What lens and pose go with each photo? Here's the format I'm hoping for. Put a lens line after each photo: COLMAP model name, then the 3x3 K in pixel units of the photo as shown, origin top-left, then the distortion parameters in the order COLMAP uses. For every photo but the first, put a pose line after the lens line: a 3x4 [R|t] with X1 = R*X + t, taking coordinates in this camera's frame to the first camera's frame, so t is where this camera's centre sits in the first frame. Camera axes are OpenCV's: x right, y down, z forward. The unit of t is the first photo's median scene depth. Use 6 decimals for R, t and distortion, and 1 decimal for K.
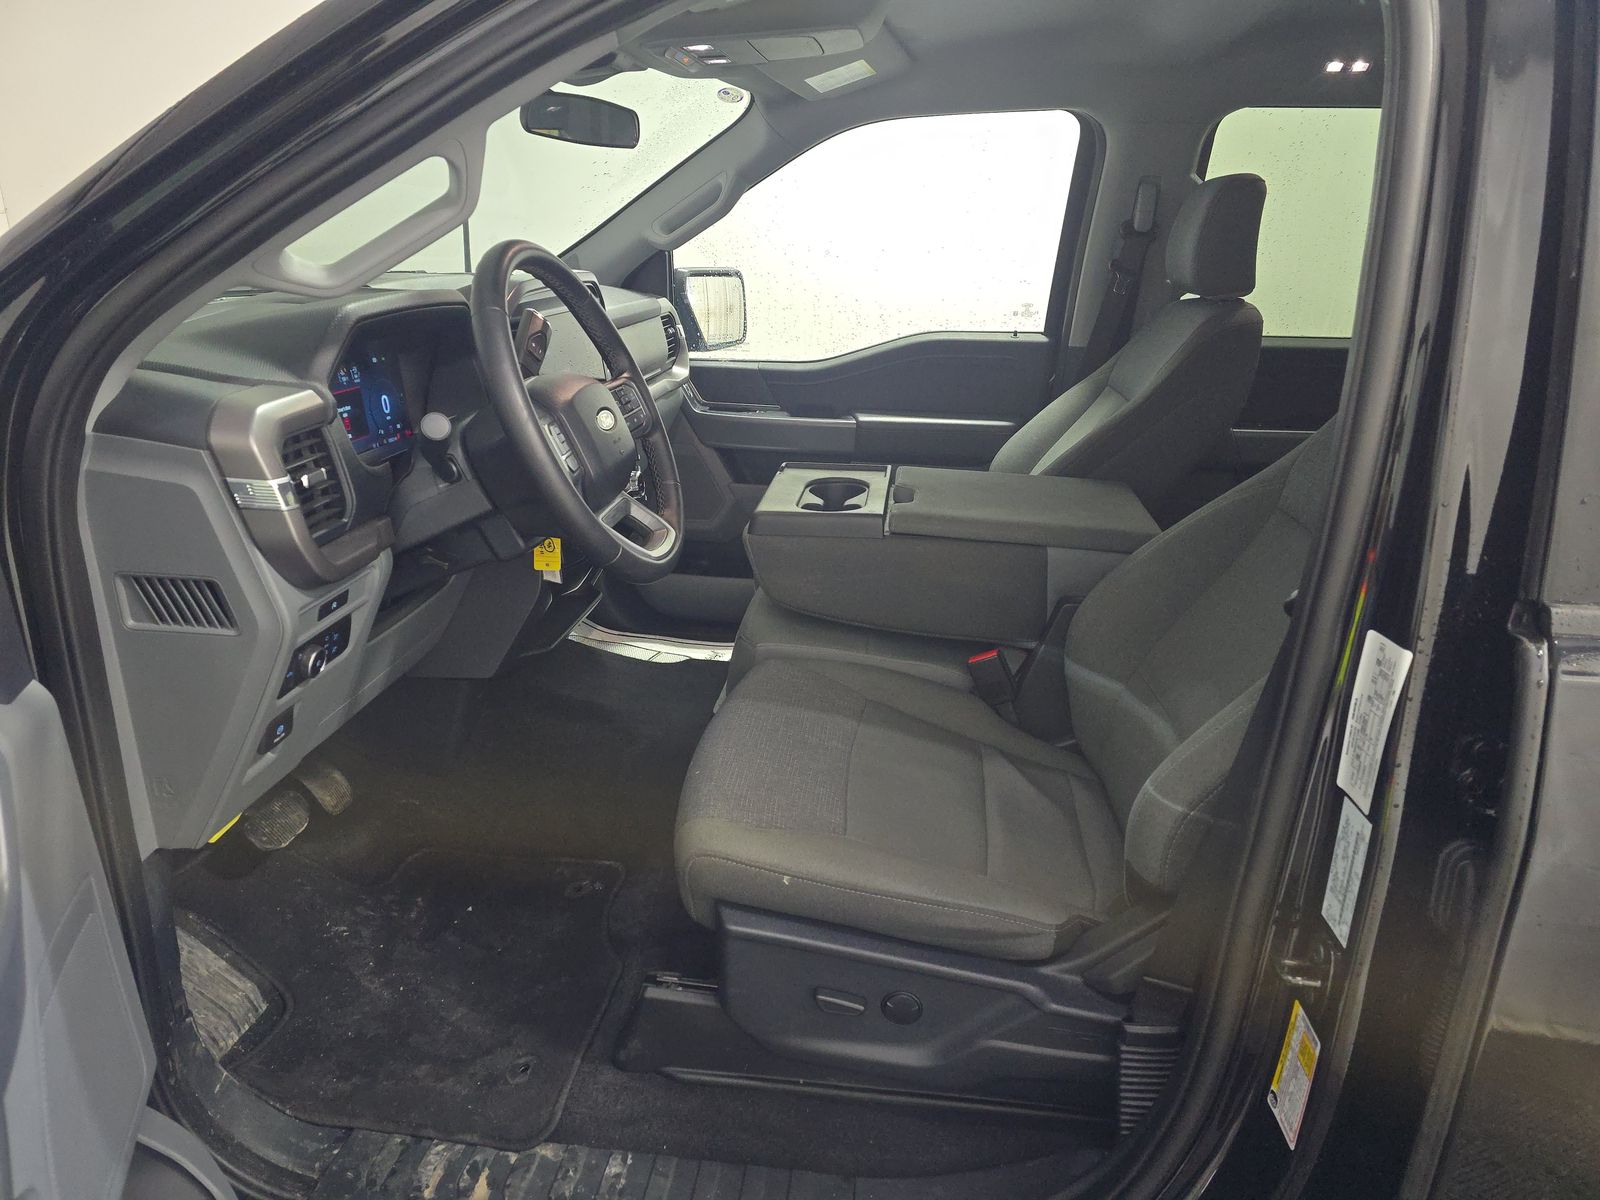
lens RADIAL K [[1062.9, 0, 793.8], [0, 1062.9, 604.2], [0, 0, 1]] dist [0.013964, -0.010887]
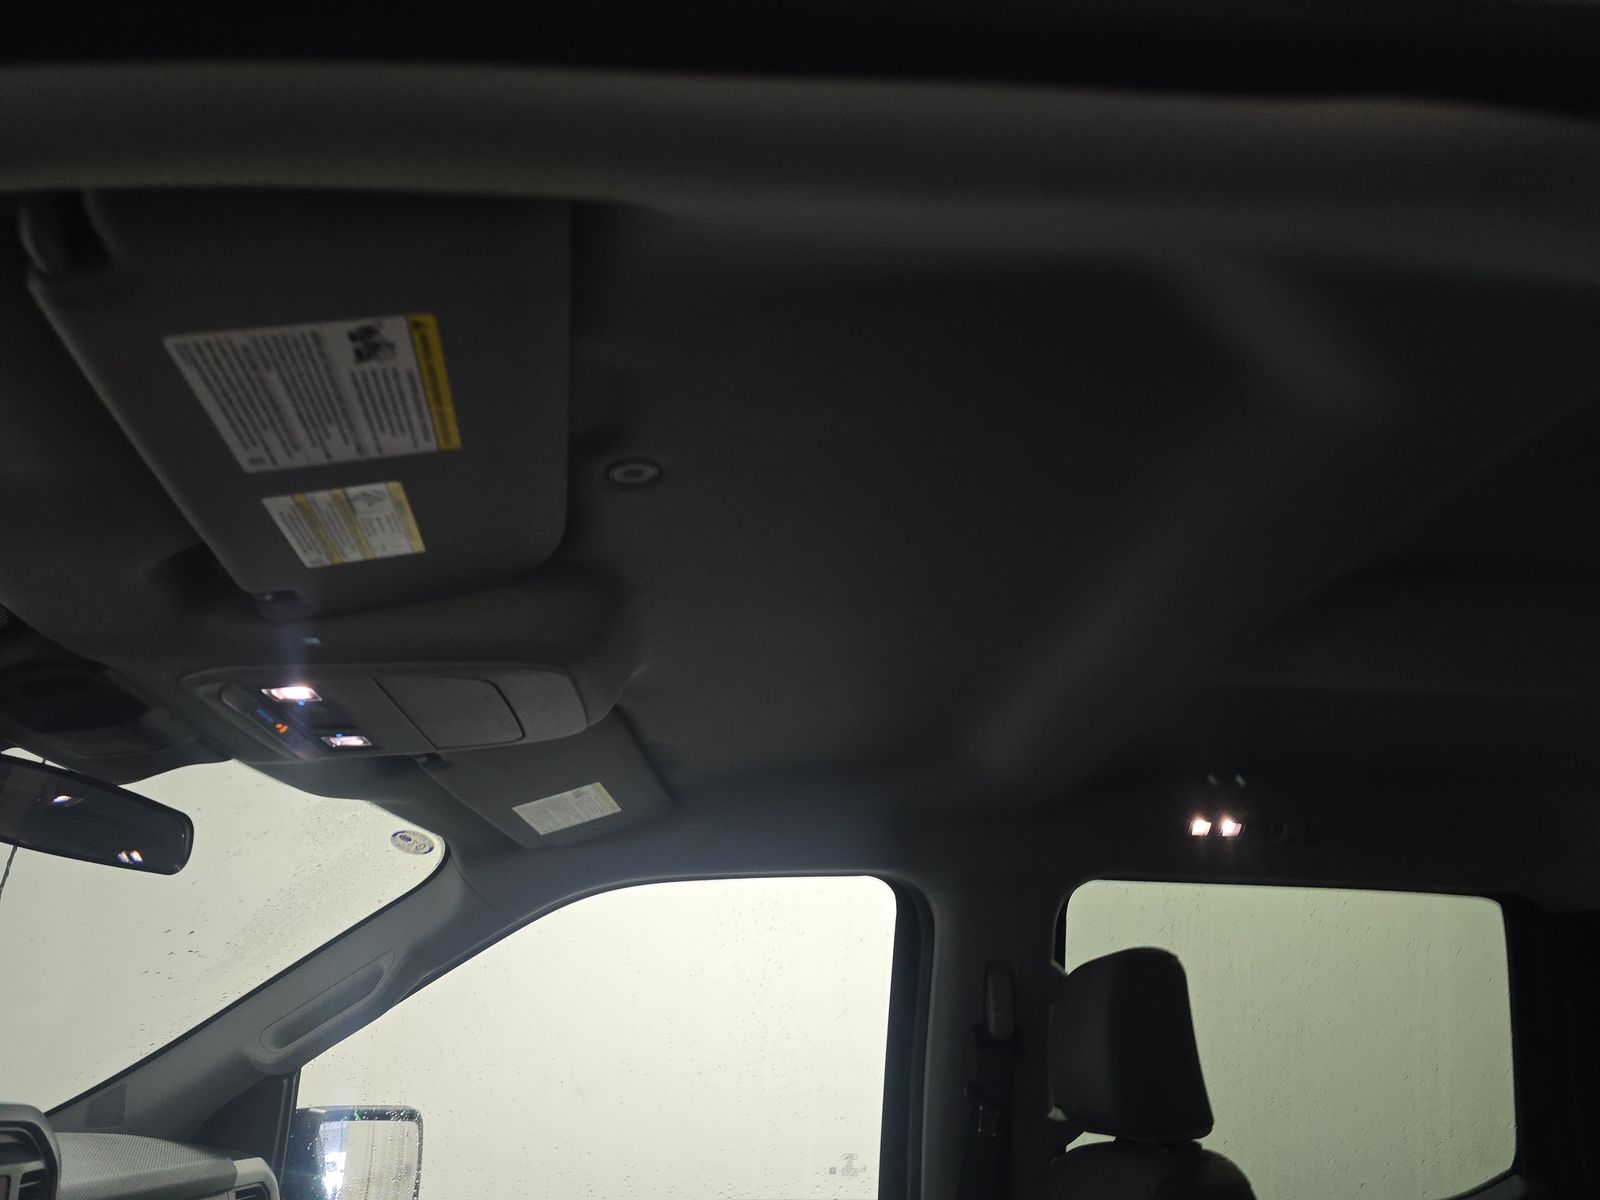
lens RADIAL K [[1062.9, 0, 796.5], [0, 1062.9, 596.0], [0, 0, 1]] dist [0.013964, -0.010887]
pose [[0.979526, 0.074065, 0.187198, 0.042384], [0.074052, 0.732118, -0.677140, -0.099554], [-0.187204, 0.677139, 0.711644, 0.331283]]
